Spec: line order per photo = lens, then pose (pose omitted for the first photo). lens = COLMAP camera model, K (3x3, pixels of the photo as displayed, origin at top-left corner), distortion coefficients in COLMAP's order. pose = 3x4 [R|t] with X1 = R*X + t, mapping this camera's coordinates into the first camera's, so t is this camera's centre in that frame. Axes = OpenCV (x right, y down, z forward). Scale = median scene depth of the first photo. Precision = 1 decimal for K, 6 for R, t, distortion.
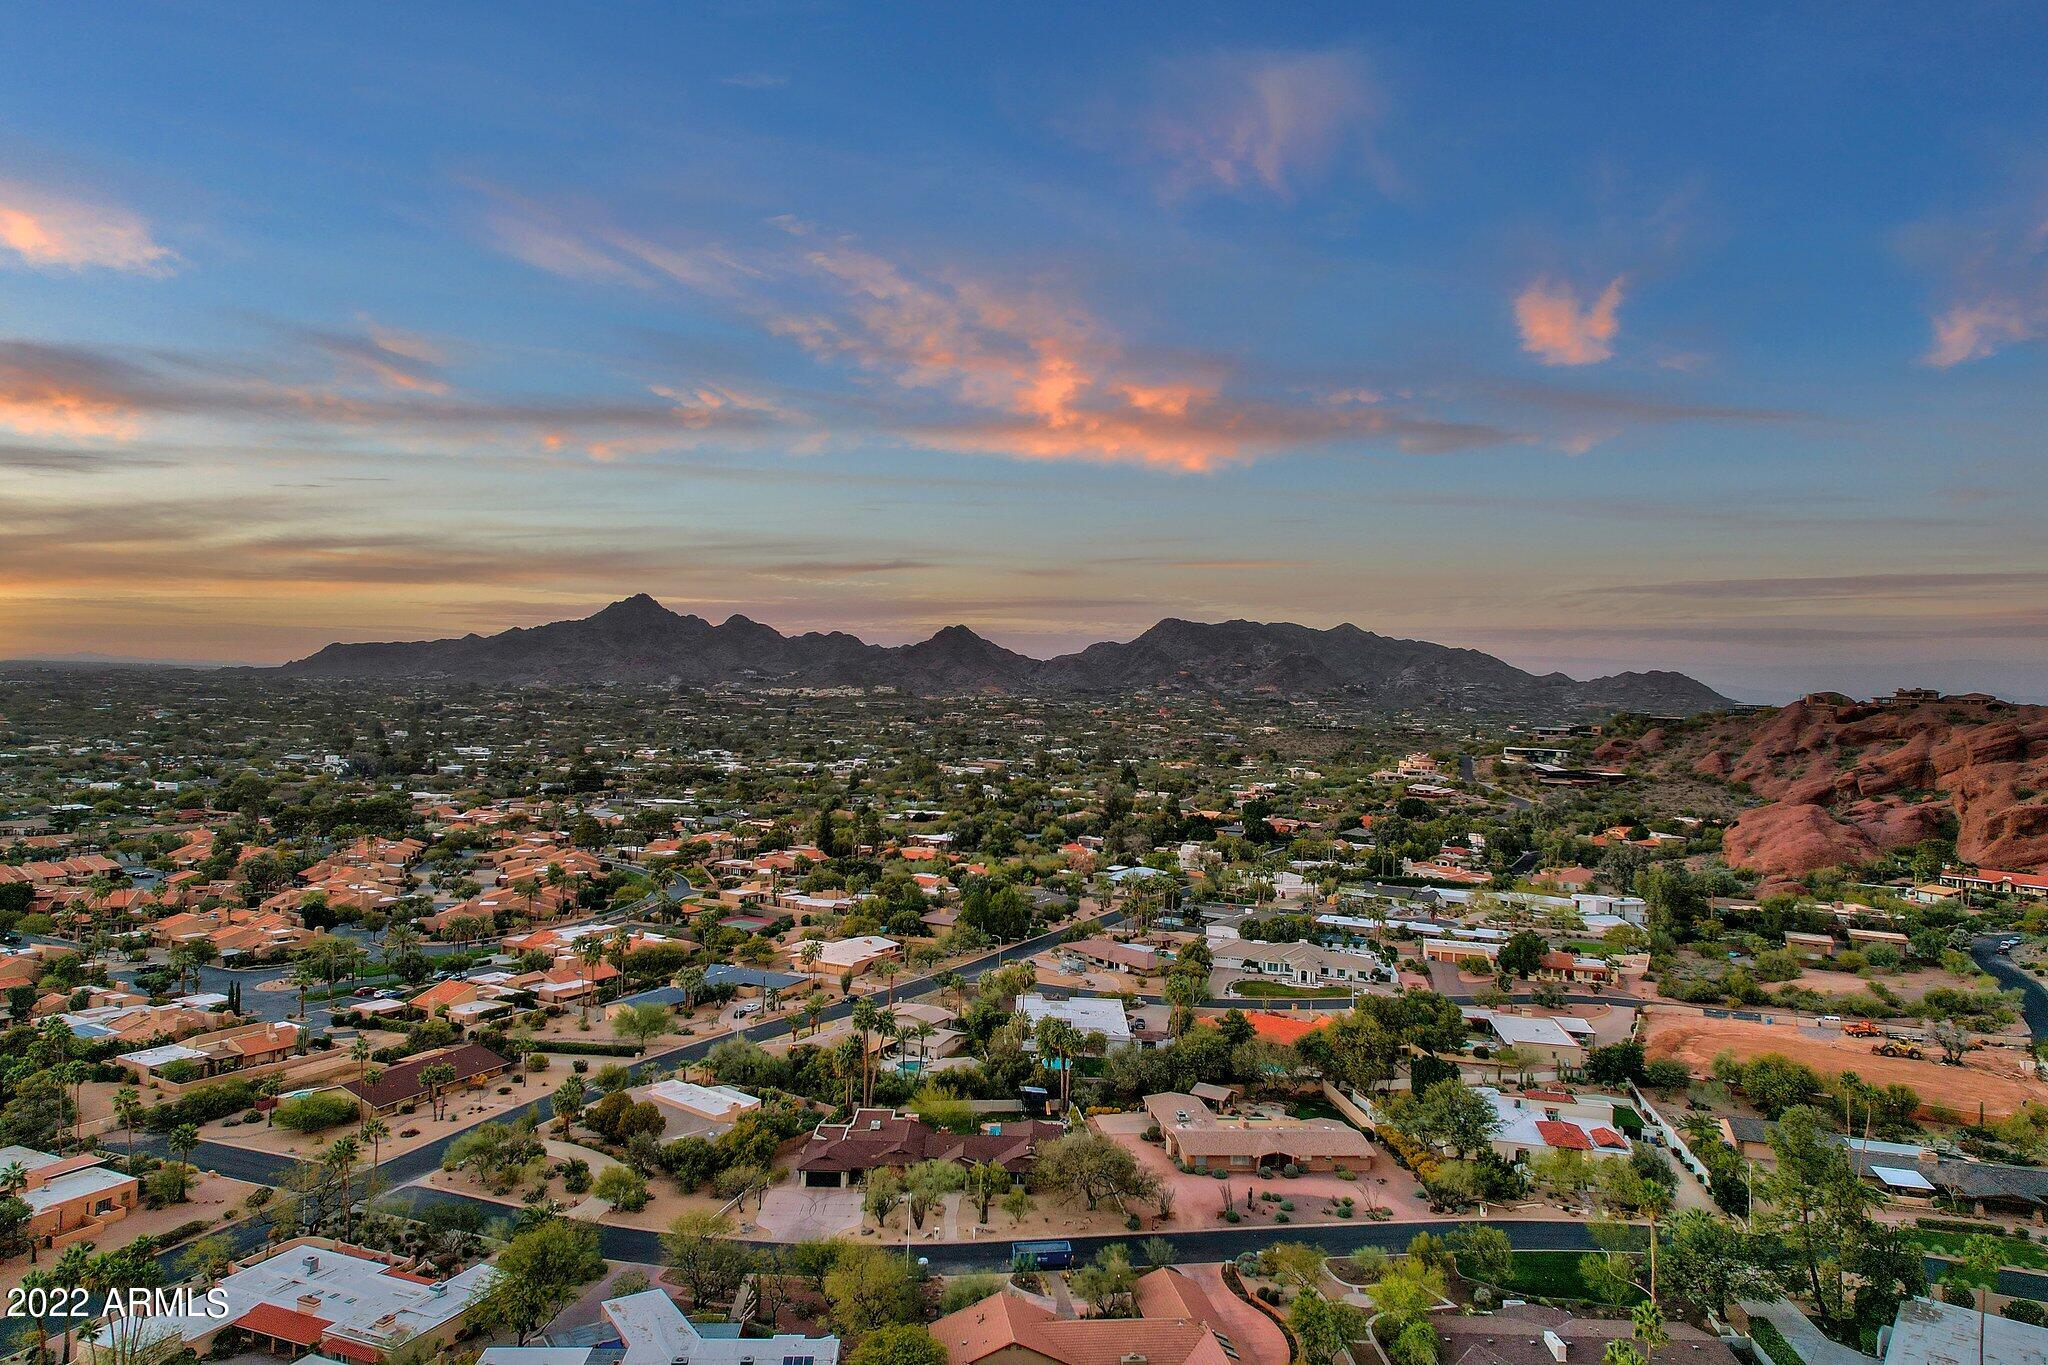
lens RADIAL K [[1291.9, 0, 1024.0], [0, 1291.9, 682.5], [0, 0, 1]] dist [0.103340, -0.093157]
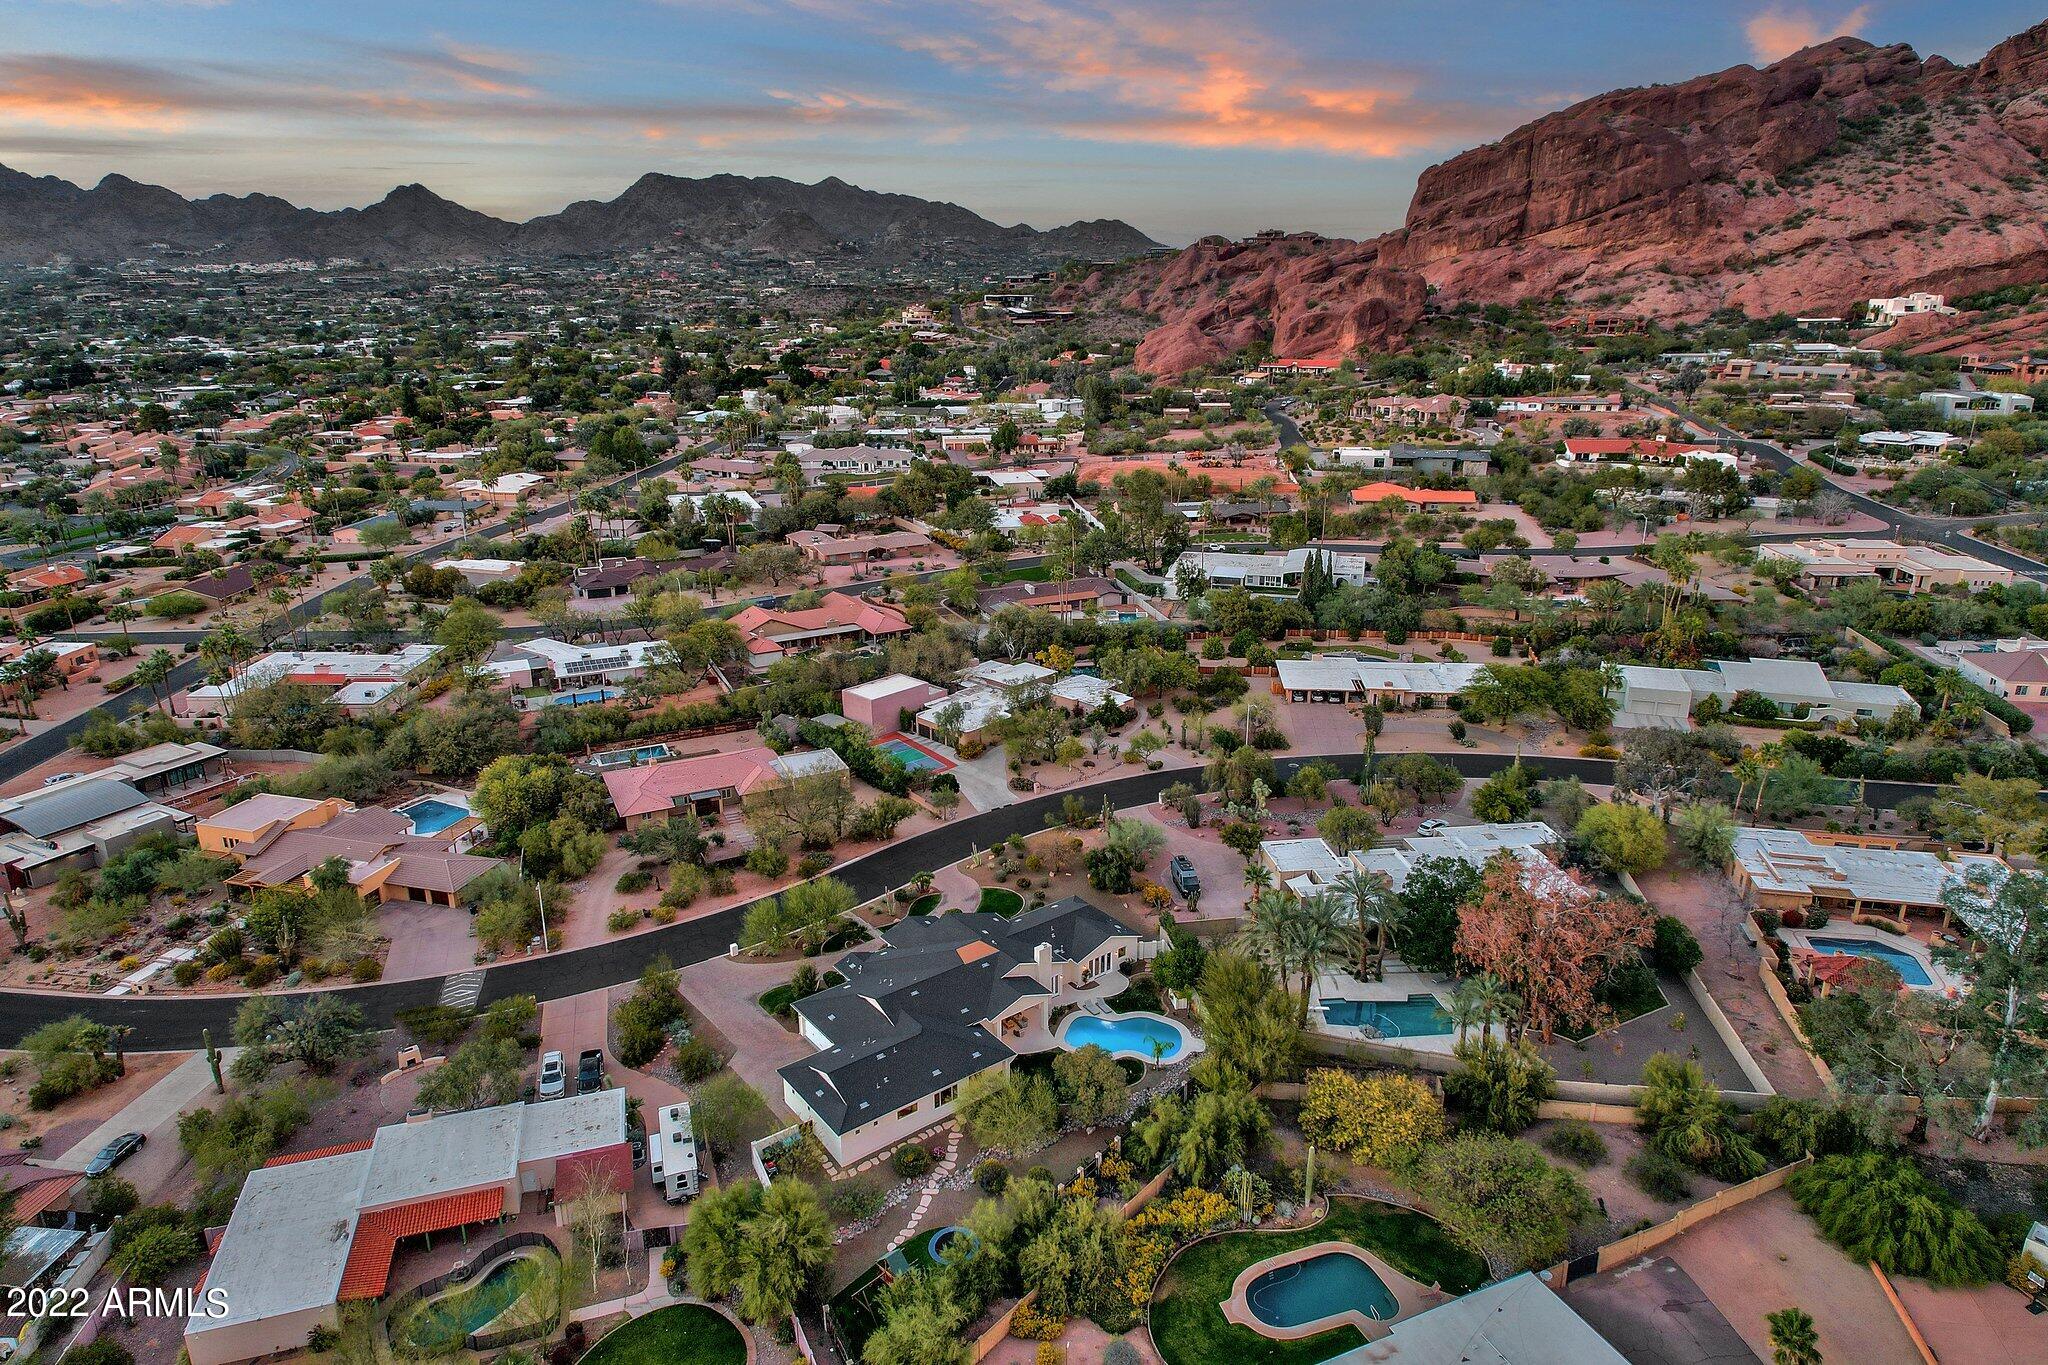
lens RADIAL K [[1291.9, 0, 1024.0], [0, 1291.9, 682.5], [0, 0, 1]] dist [0.103340, -0.093157]
pose [[0.925343, -0.154486, 0.346228, -0.101127], [0.035680, 0.944649, 0.326138, -0.004889], [-0.377447, -0.289436, 0.879636, -0.250229]]
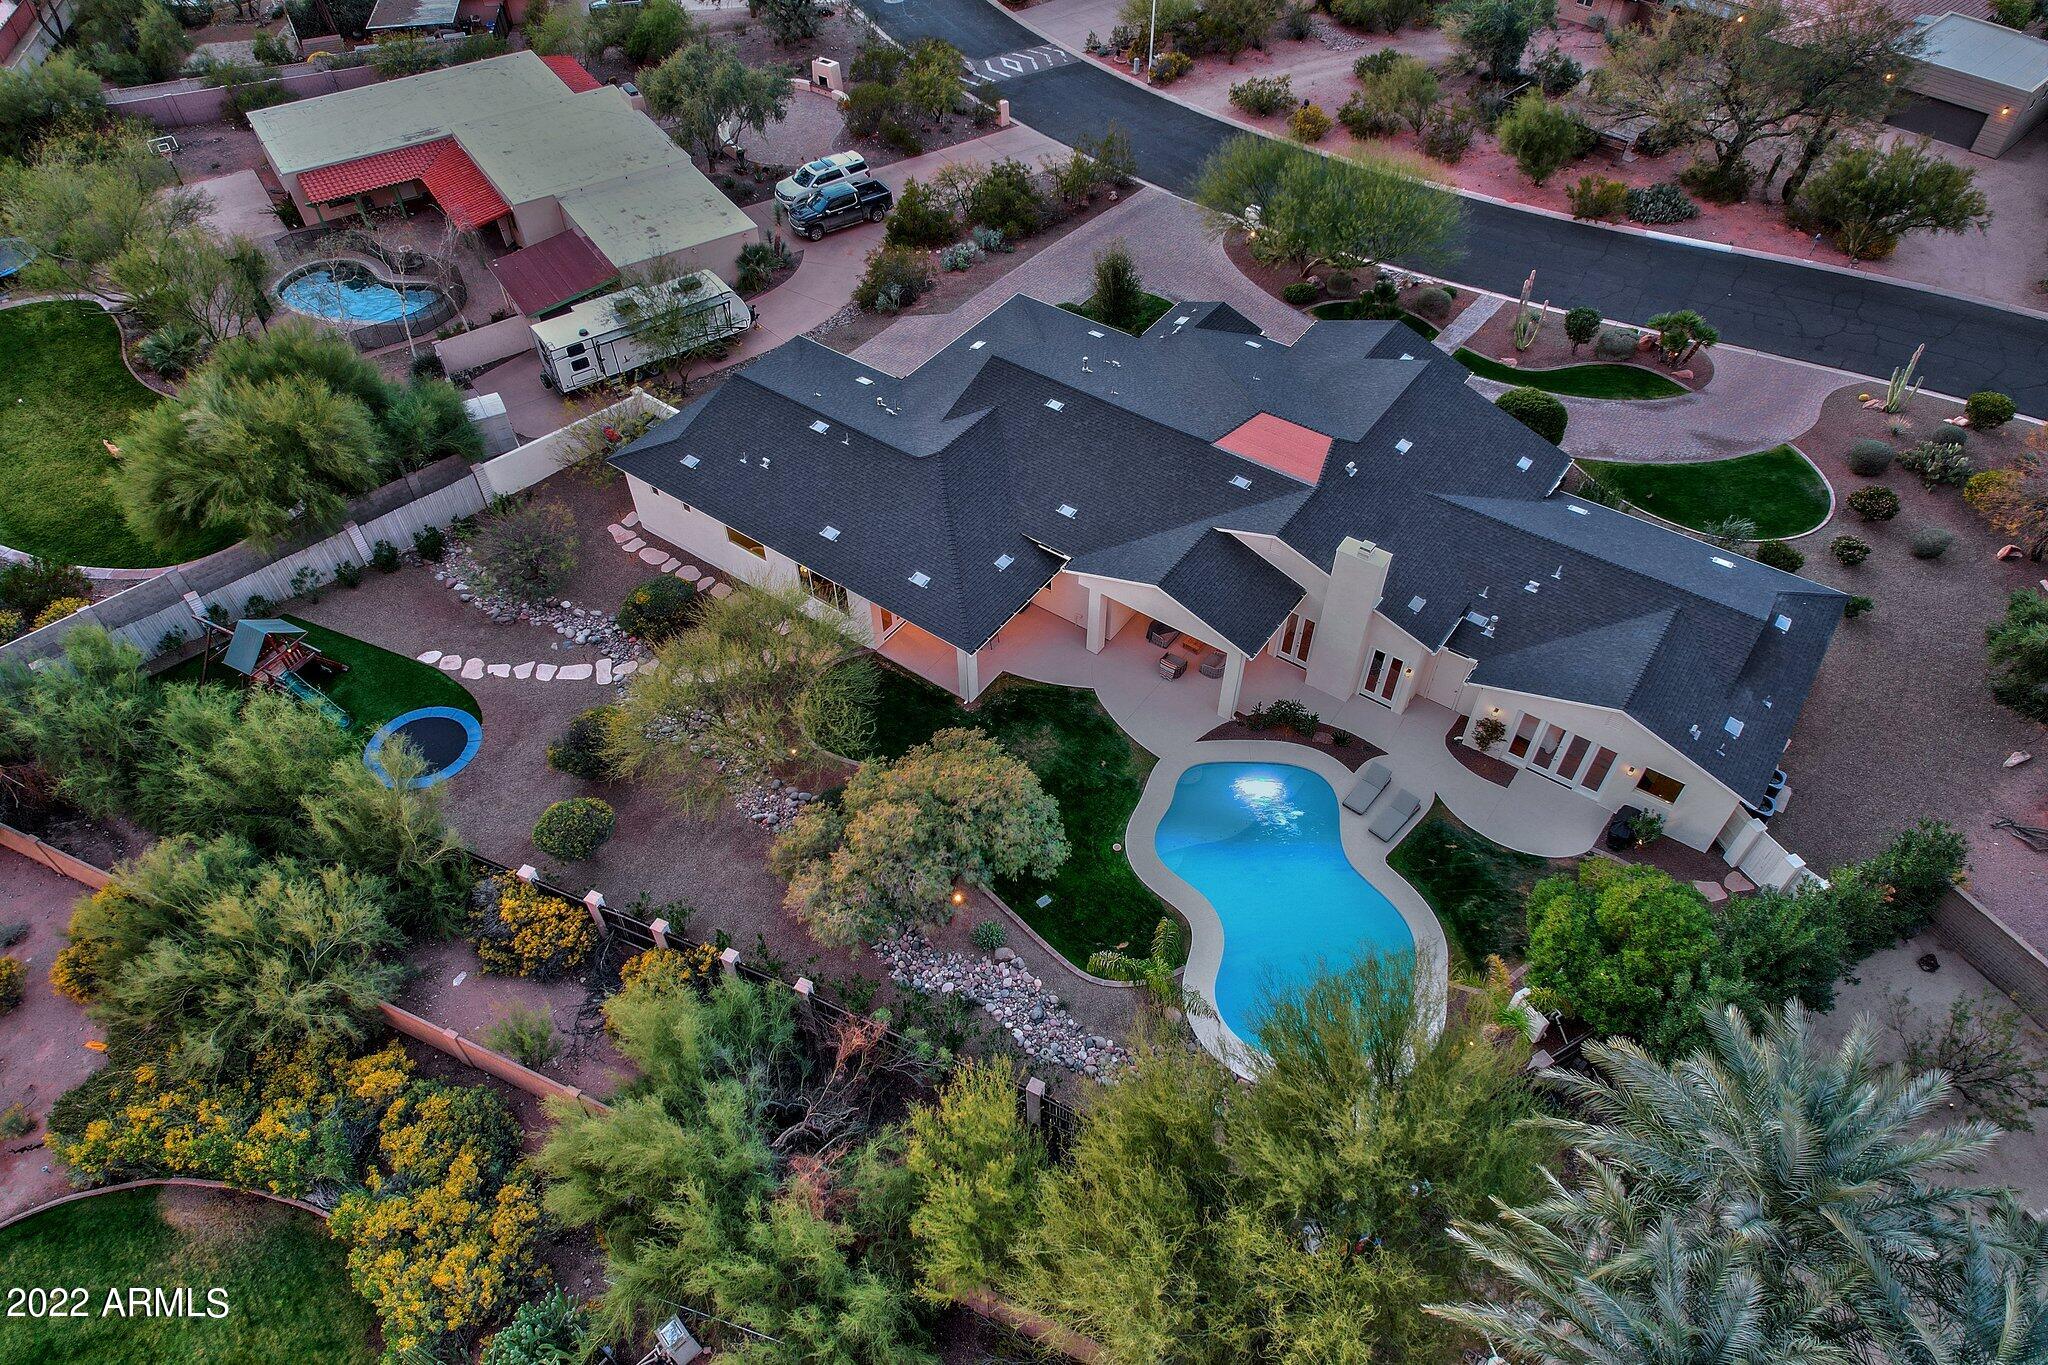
lens RADIAL K [[1258.3, 0, 1024.0], [0, 1258.3, 682.5], [0, 0, 1]] dist [0.086177, -0.057140]
pose [[0.611612, 0.545932, -0.572616, 0.049331], [0.031925, 0.706150, 0.707343, 0.094108], [0.790513, -0.450900, 0.414461, -0.060627]]
